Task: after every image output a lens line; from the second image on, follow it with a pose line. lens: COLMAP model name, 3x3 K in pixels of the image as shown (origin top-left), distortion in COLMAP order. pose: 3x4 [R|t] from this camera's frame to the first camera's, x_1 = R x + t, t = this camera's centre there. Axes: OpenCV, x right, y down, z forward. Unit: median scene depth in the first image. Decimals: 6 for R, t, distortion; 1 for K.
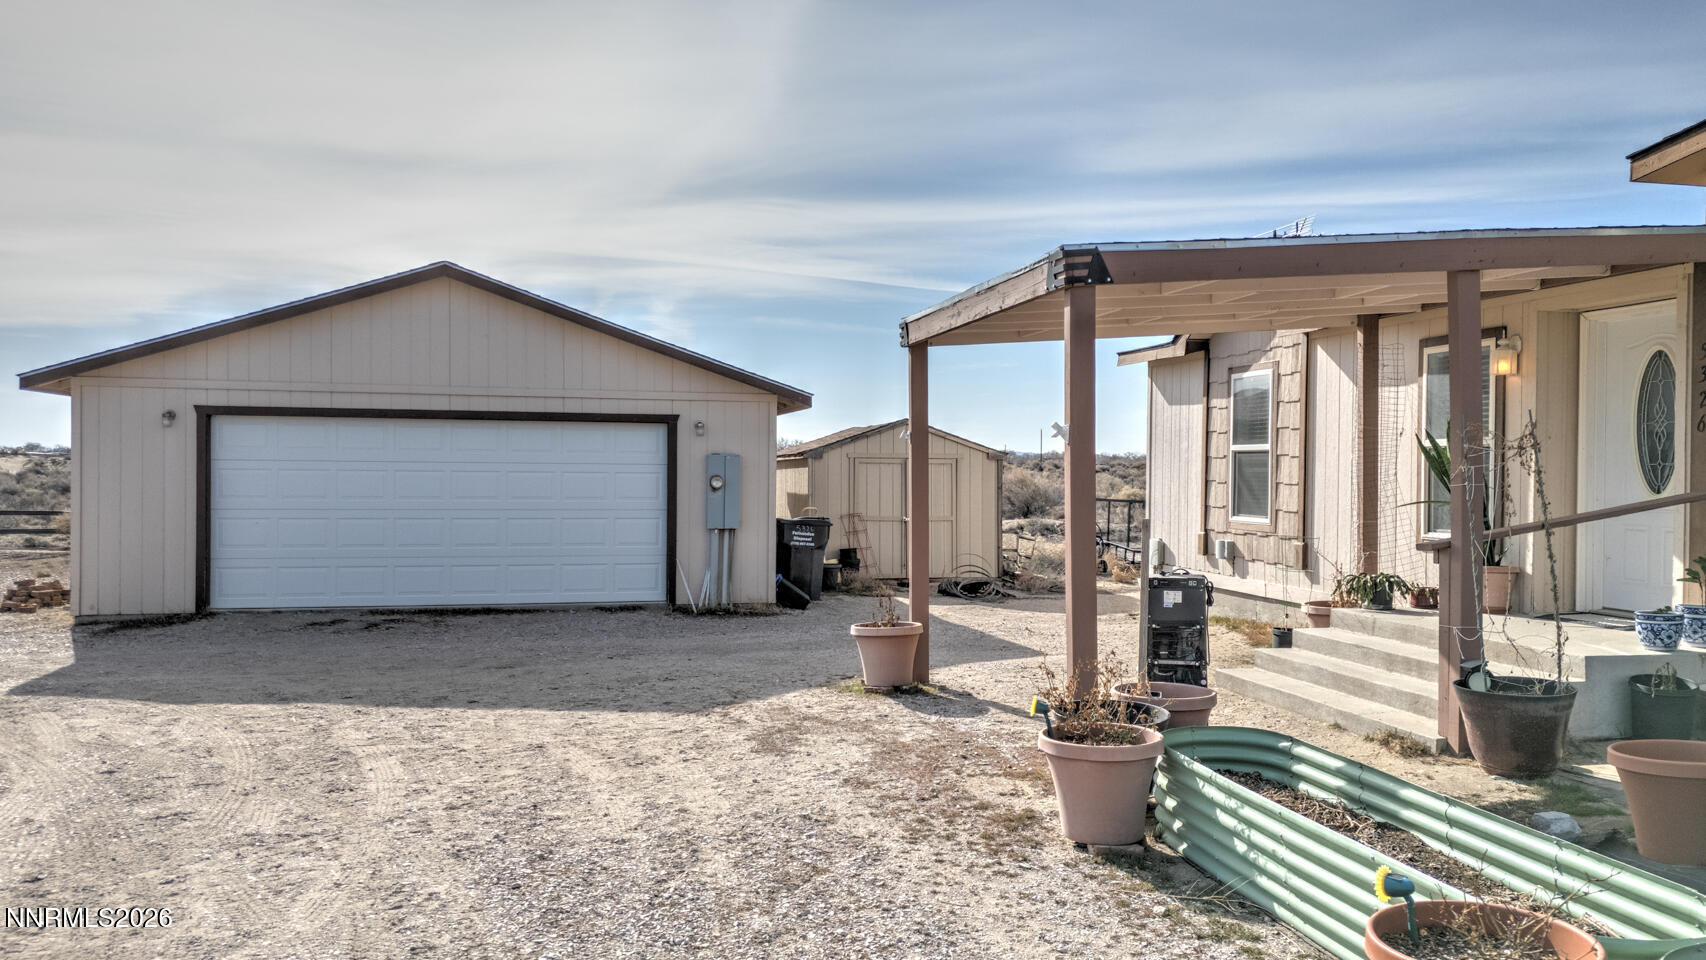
lens RADIAL K [[1262.0, 0, 853.0], [0, 1262.0, 480.0], [0, 0, 1]] dist [0.000885, 0.000405]
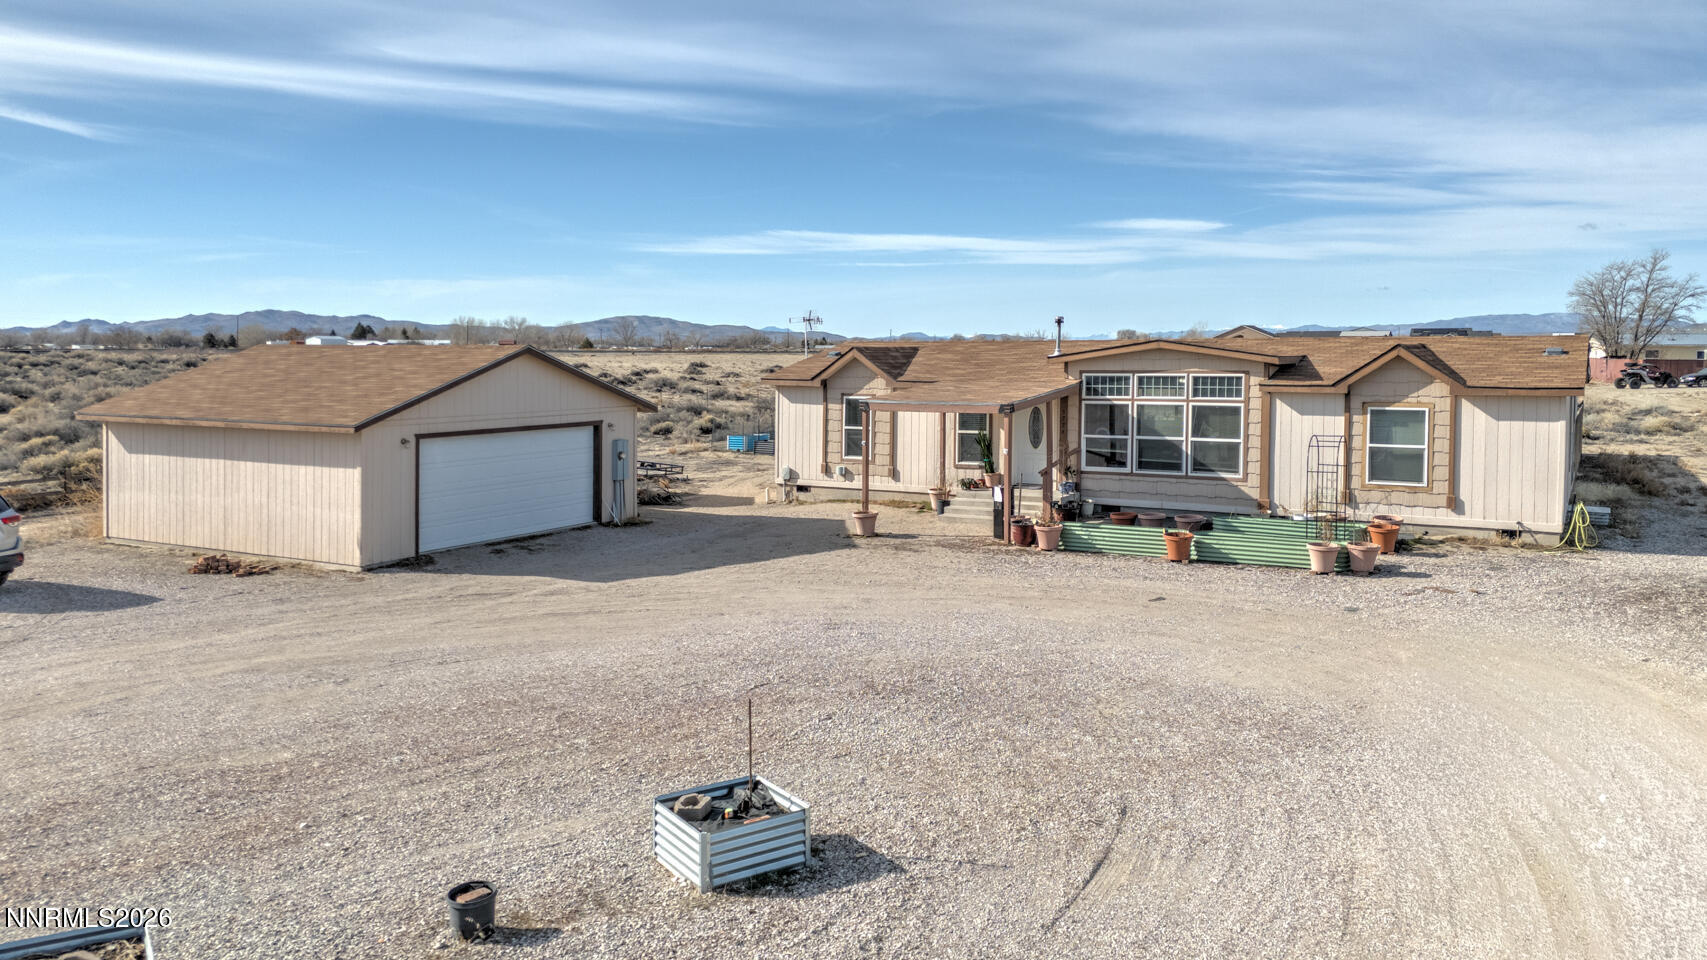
lens RADIAL K [[1262.7, 0, 853.5], [0, 1262.7, 480.0], [0, 0, 1]] dist [0.000885, 0.000405]
pose [[0.657328, -0.086936, 0.748573, -1.369129], [0.012775, 0.994466, 0.104275, -0.162530], [-0.753496, -0.058980, 0.654802, -0.515161]]
